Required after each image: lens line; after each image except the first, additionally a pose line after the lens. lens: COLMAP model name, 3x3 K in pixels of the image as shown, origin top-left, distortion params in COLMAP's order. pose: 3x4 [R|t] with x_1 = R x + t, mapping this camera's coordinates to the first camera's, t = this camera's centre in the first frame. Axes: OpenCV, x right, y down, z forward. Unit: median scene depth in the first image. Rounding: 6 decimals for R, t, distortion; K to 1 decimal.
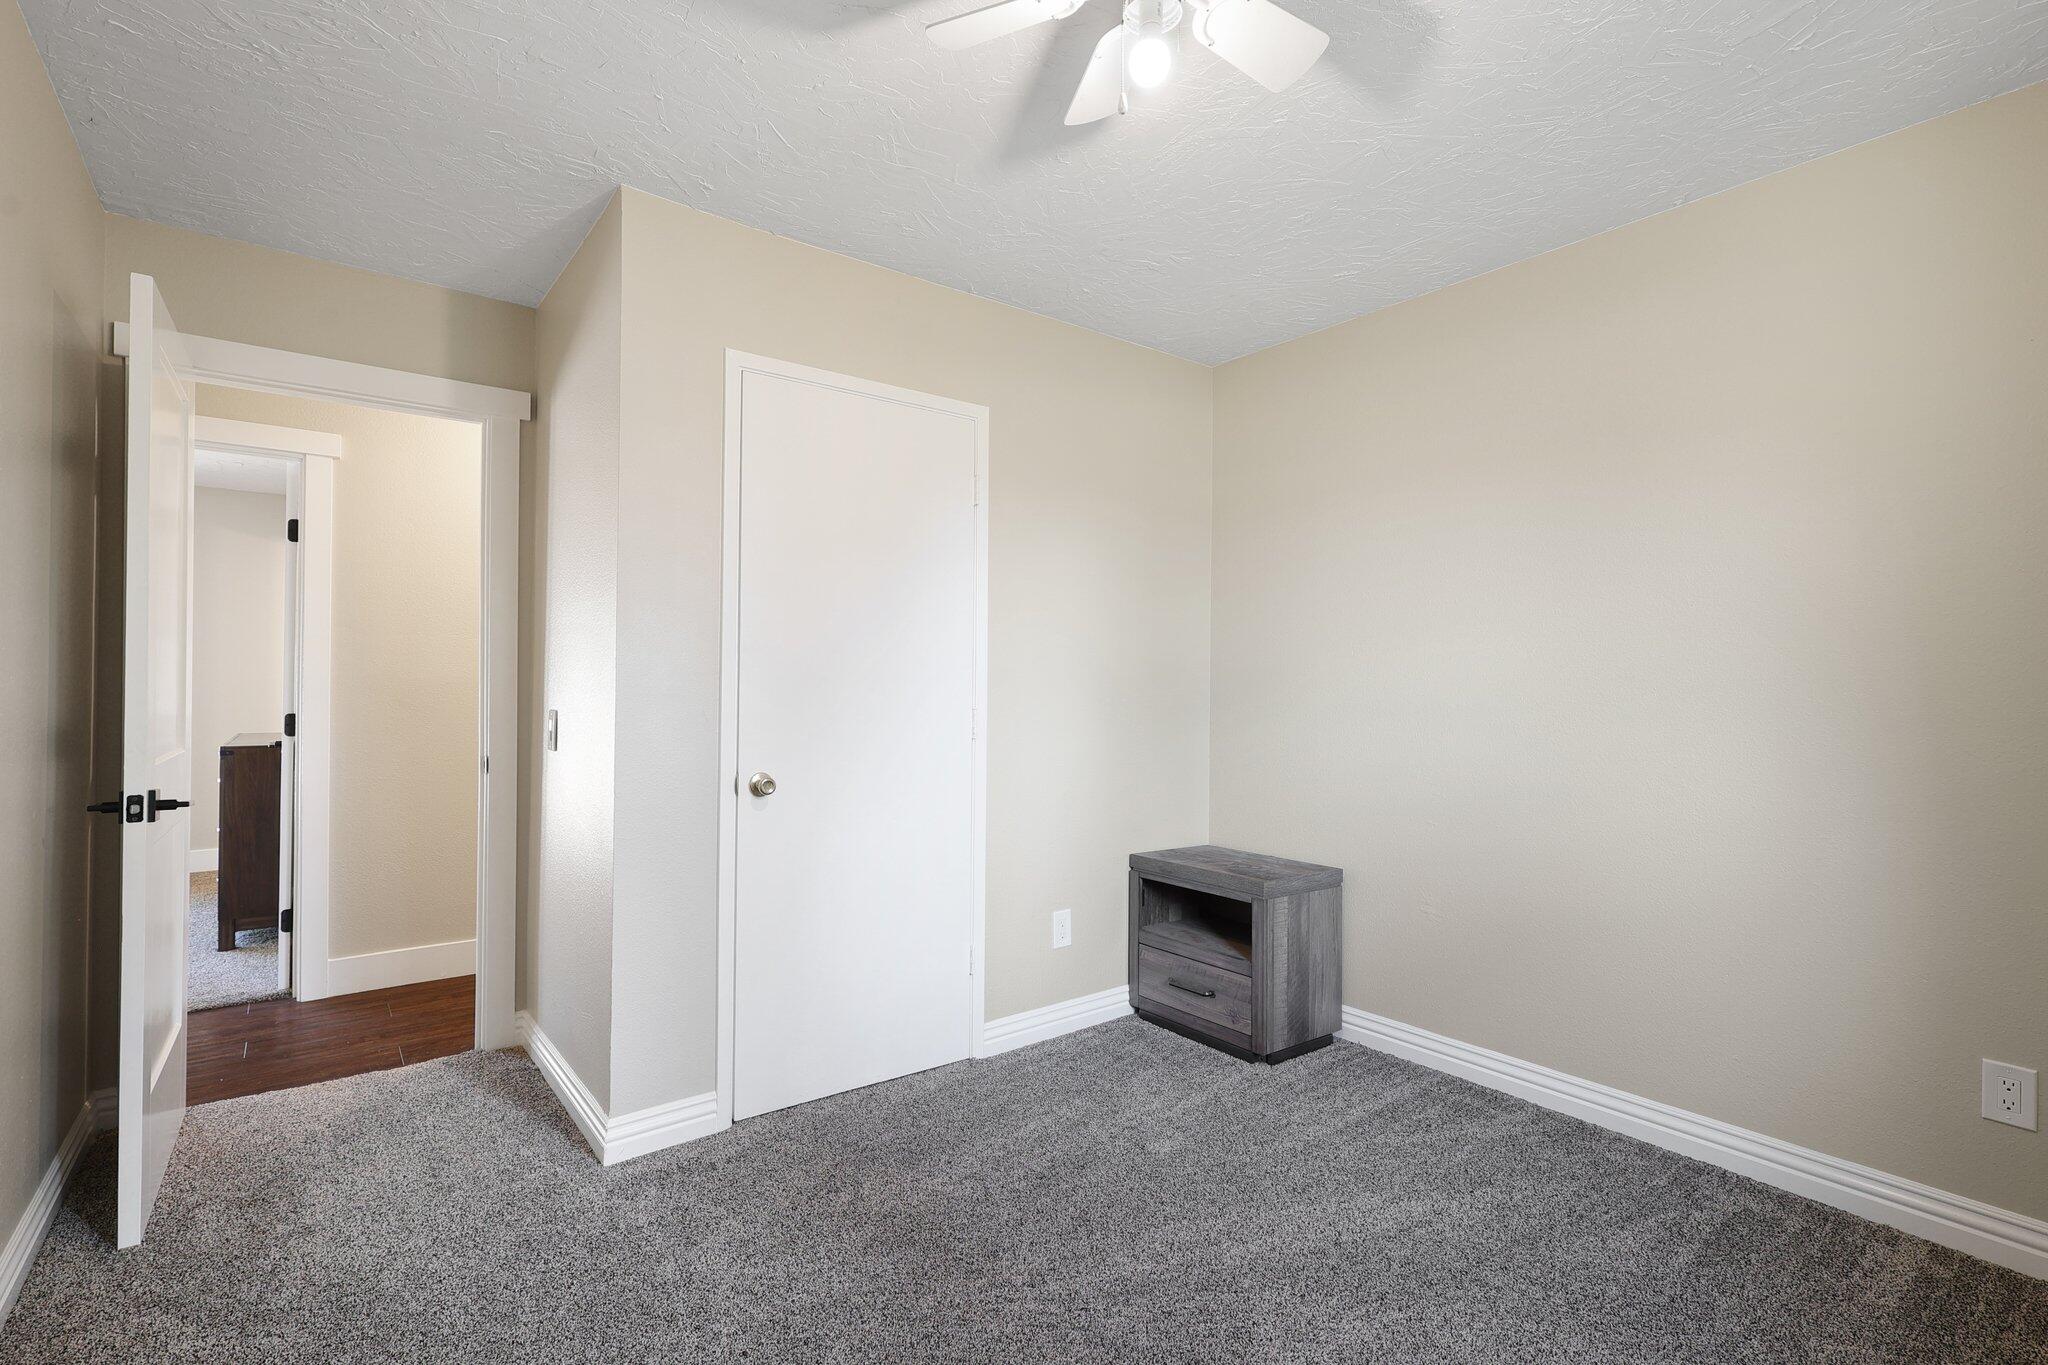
lens RADIAL K [[955.5, 0, 1022.9], [0, 955.5, 685.8], [0, 0, 1]] dist [0.005268, 0.000894]
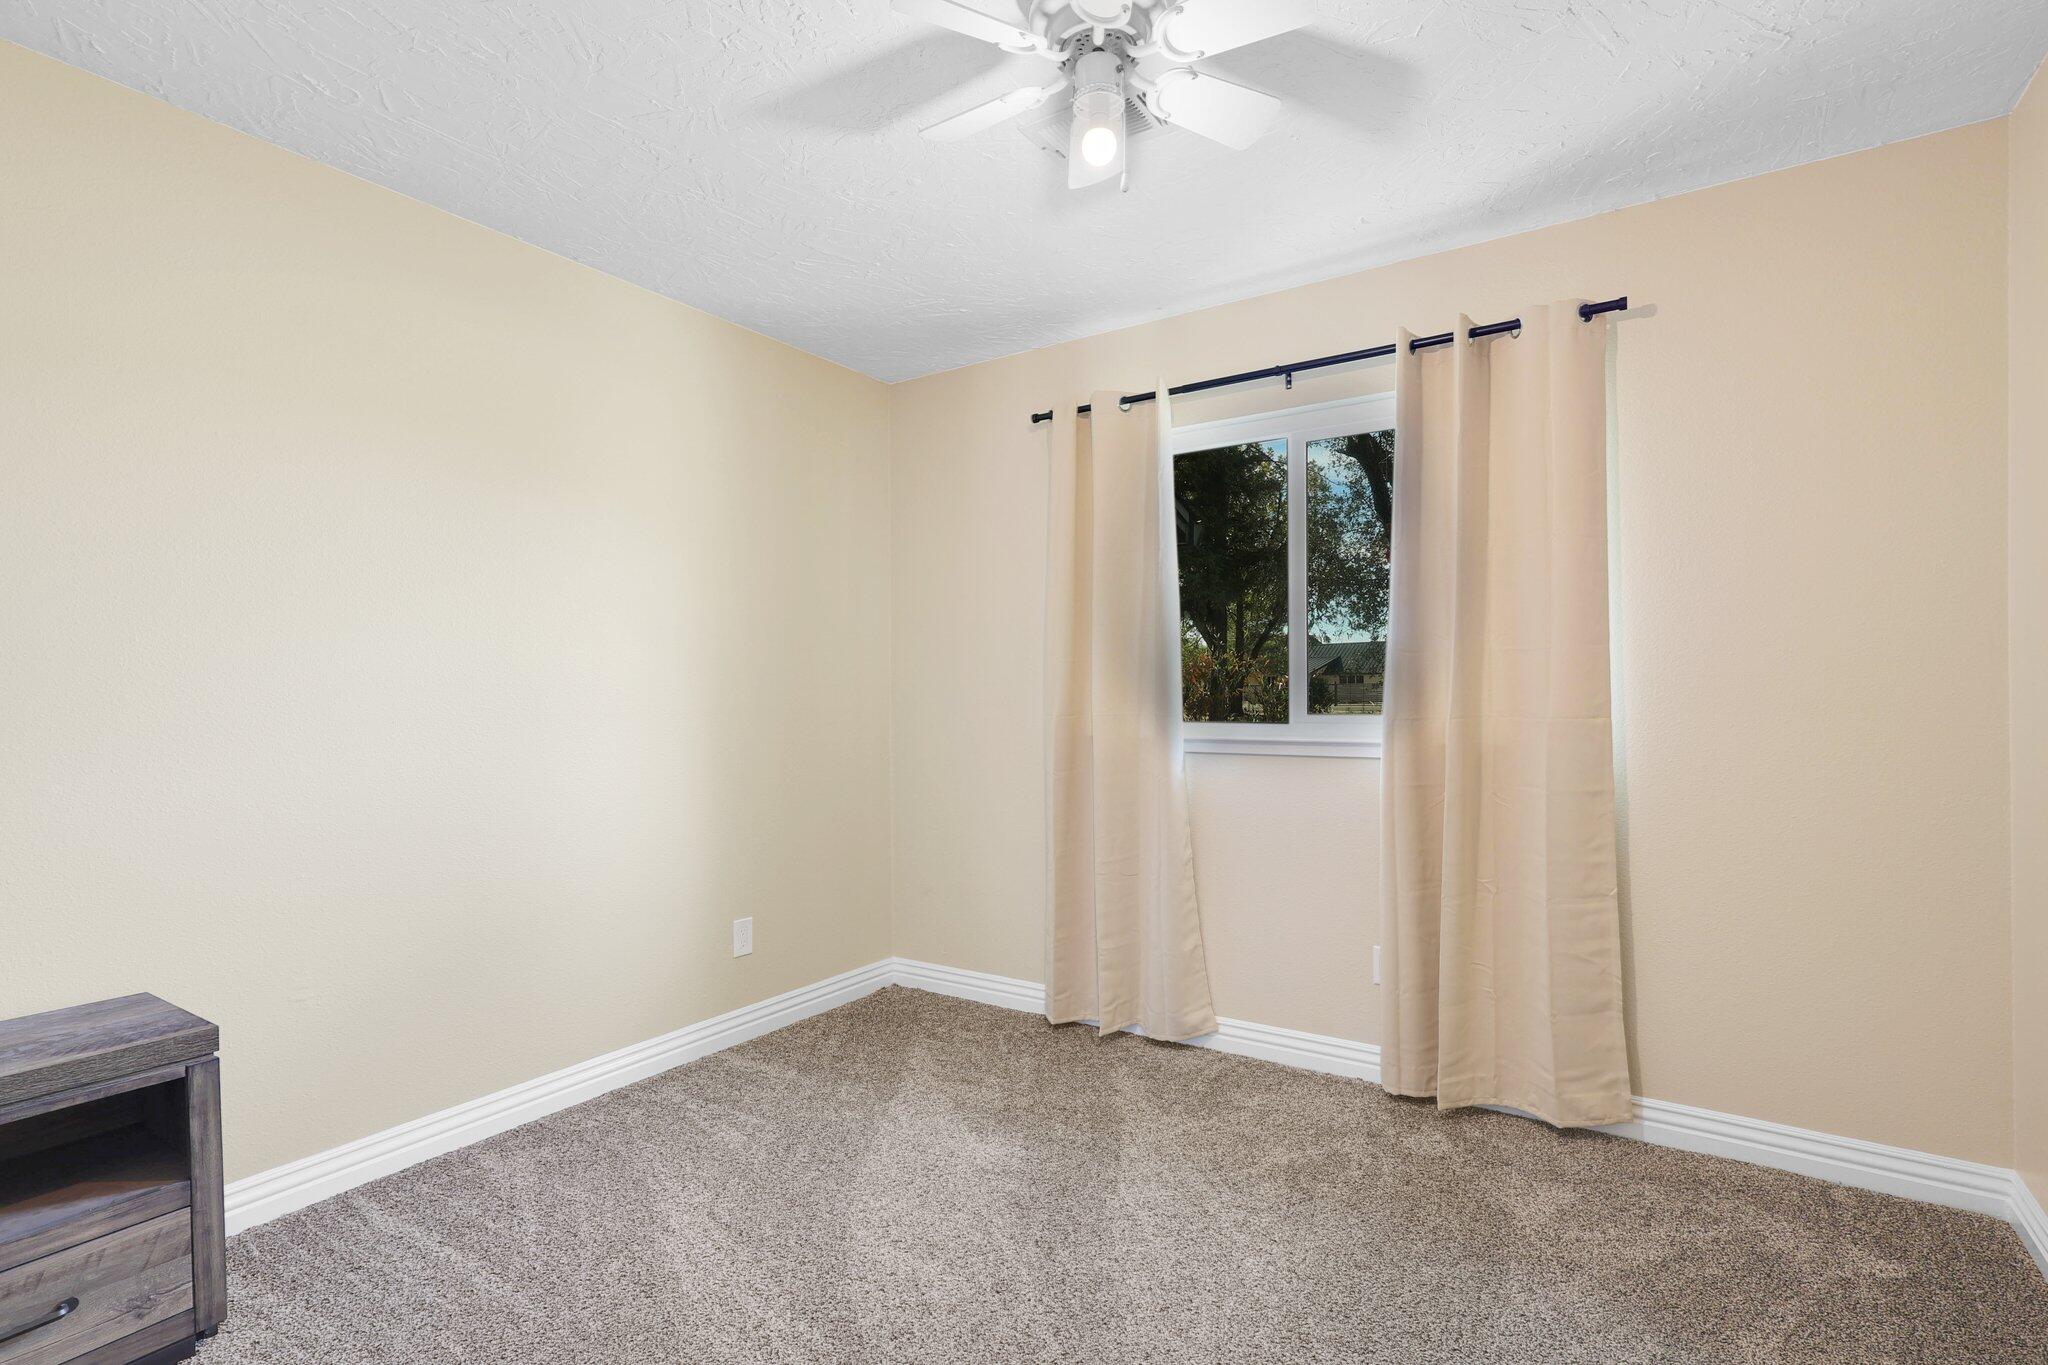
lens RADIAL K [[955.5, 0, 1020.4], [0, 955.5, 694.3], [0, 0, 1]] dist [0.005268, 0.000894]
pose [[-0.345330, 0.000061, 0.938481, -0.468012], [-0.009607, 0.999947, -0.003600, -0.002336], [-0.938432, -0.010260, -0.345311, 0.734305]]
